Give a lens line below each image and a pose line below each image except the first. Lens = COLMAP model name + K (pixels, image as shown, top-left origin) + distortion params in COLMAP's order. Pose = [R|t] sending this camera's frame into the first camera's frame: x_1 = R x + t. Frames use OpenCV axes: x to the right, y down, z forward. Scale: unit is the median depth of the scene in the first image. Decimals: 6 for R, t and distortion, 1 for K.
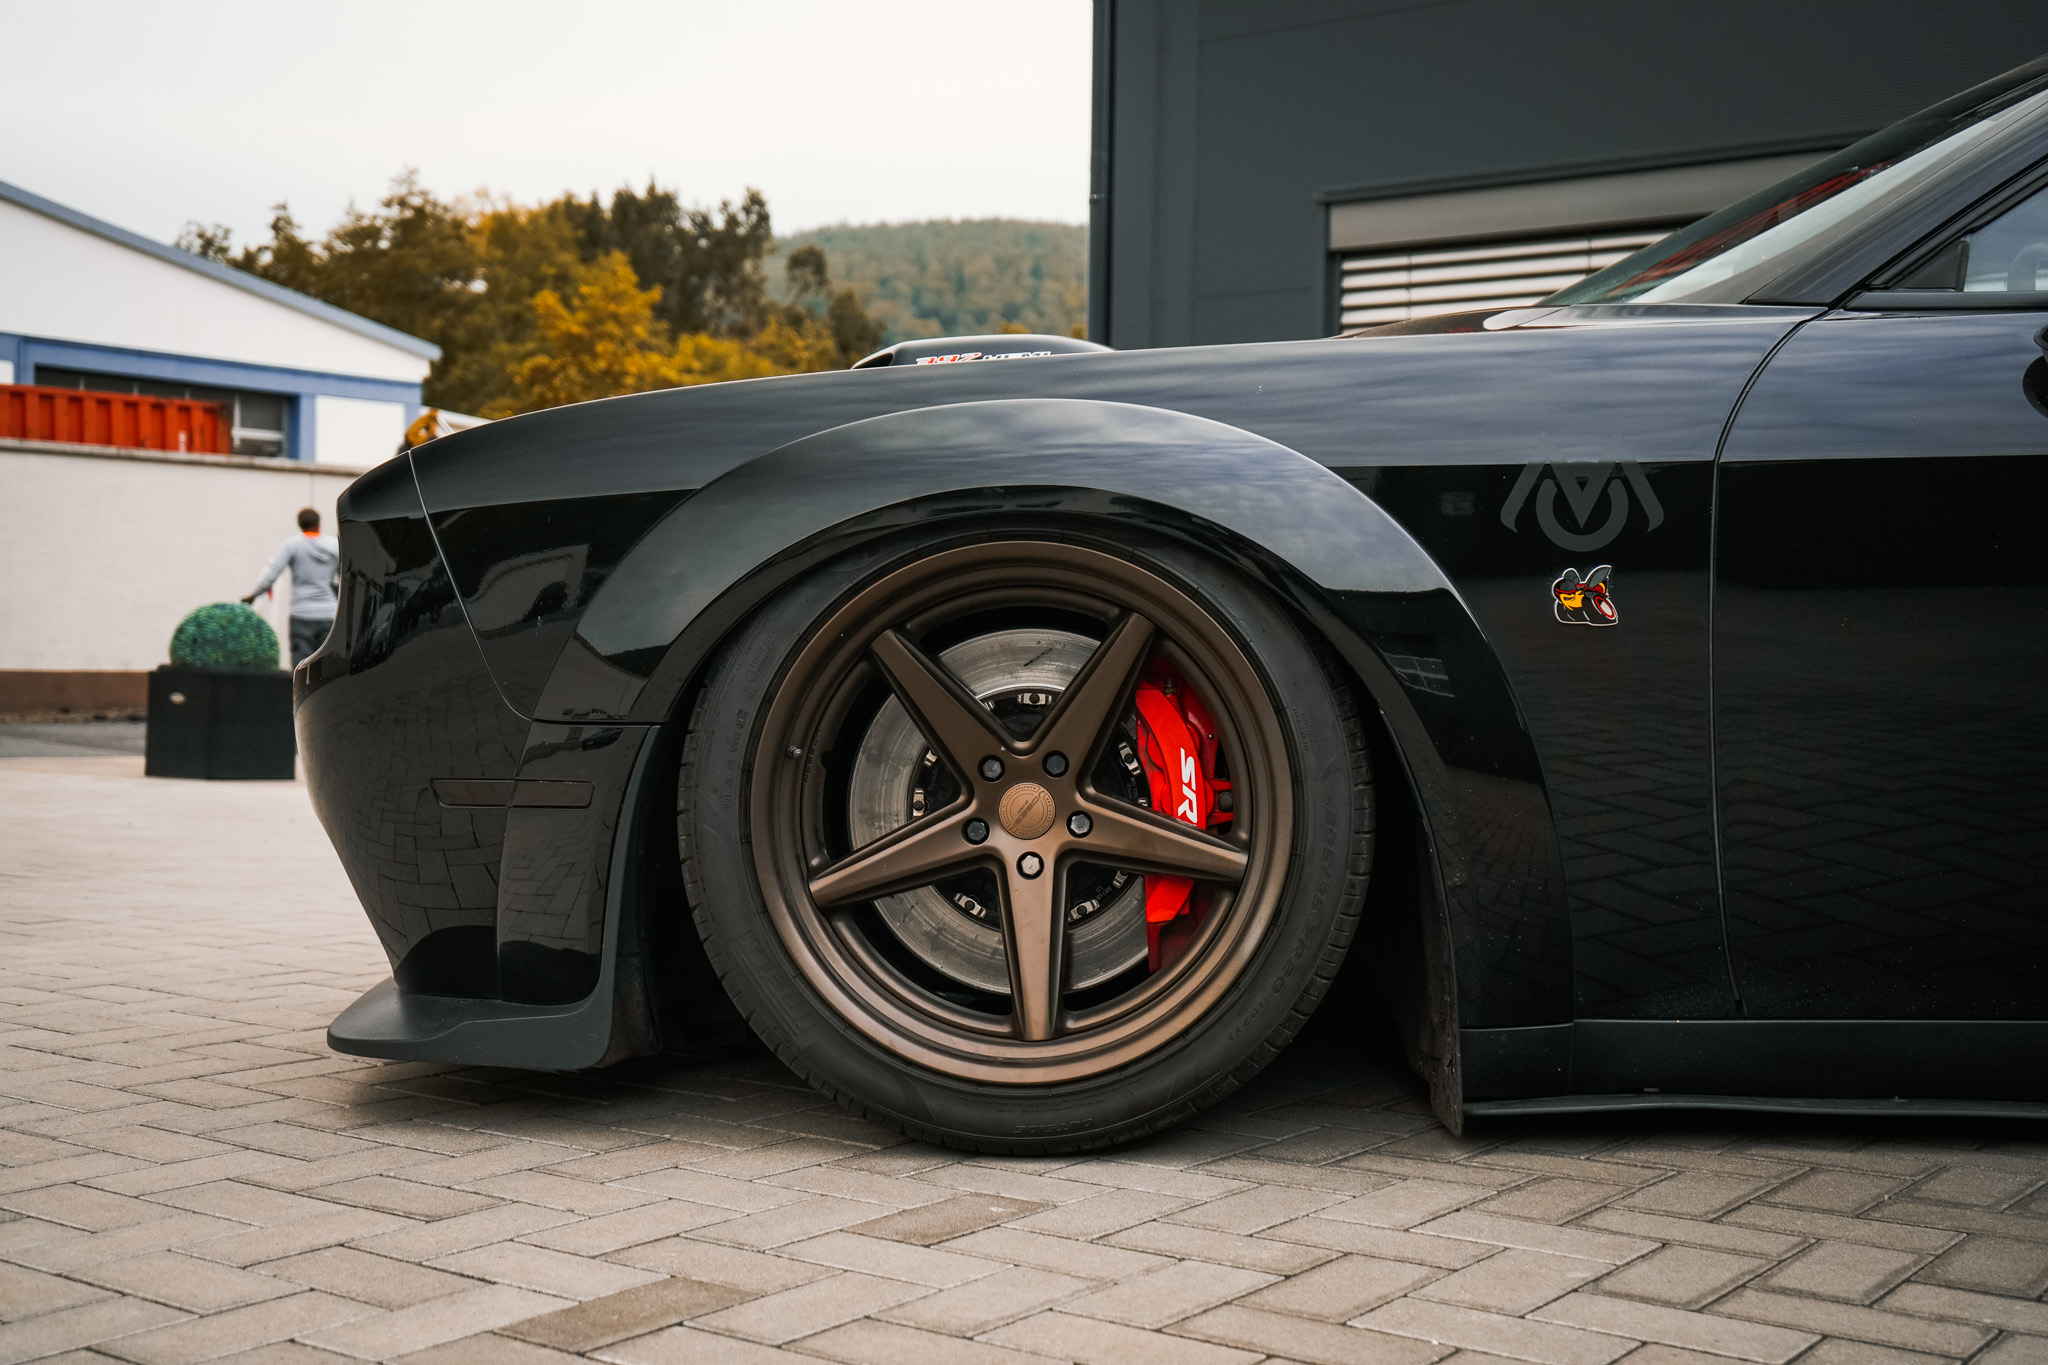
lens RADIAL K [[2374.5, 0, 1025.4], [0, 2374.5, 687.4], [0, 0, 1]] dist [0.026100, 0.000000]
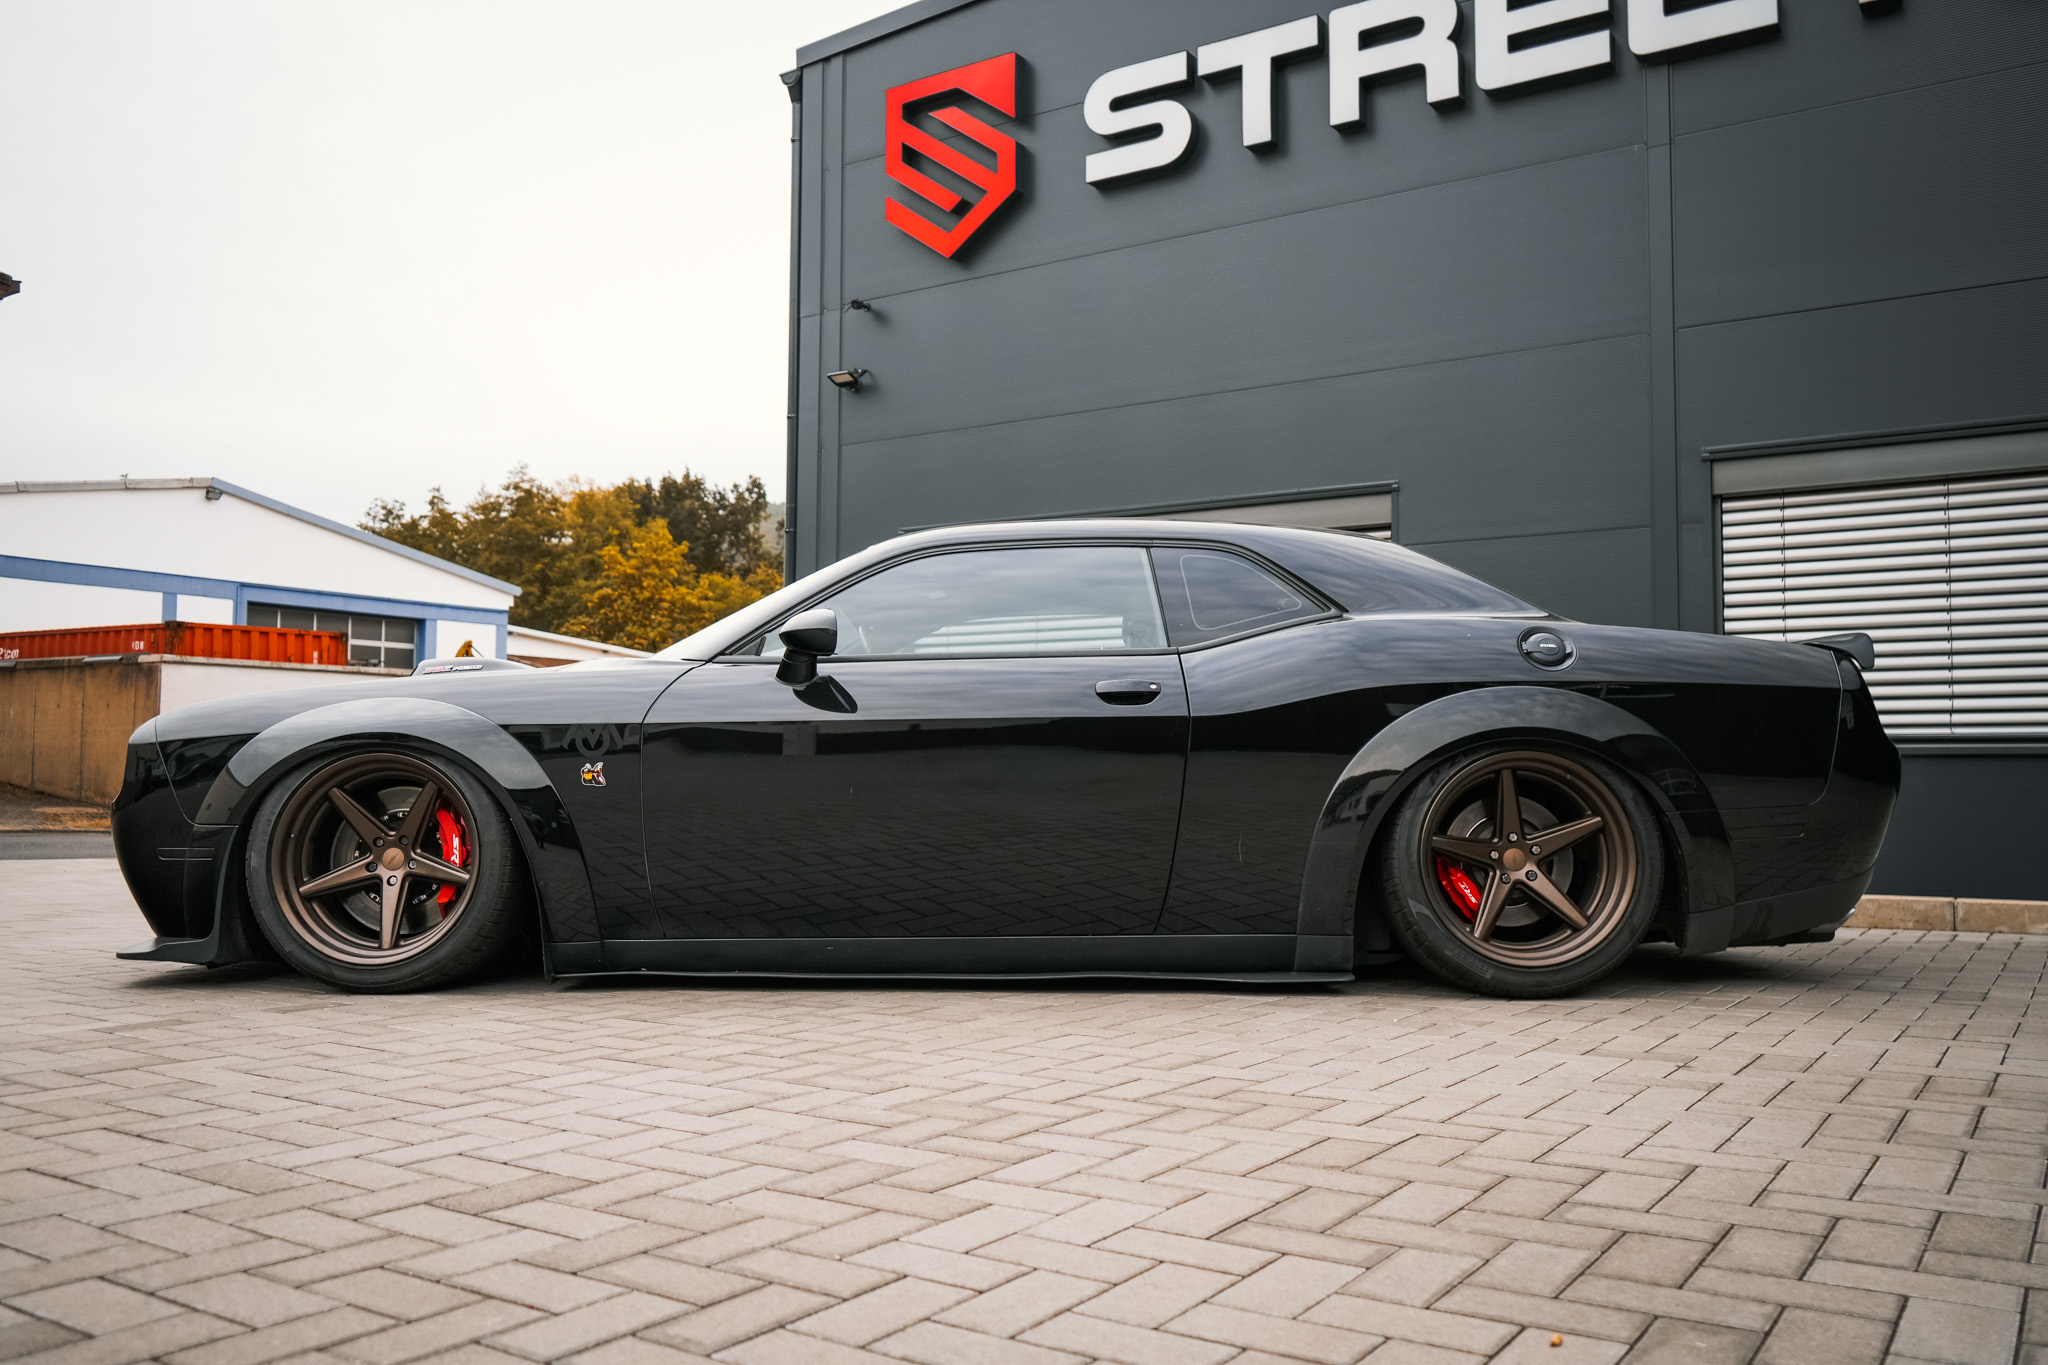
lens RADIAL K [[1658.3, 0, 1025.4], [0, 1658.3, 682.7], [0, 0, 1]] dist [-0.003697, 0.004225]
pose [[0.999626, -0.003293, 0.027130, 0.090008], [0.005349, 0.997087, -0.076080, 0.000317], [-0.026801, 0.076197, 0.996733, -0.114177]]
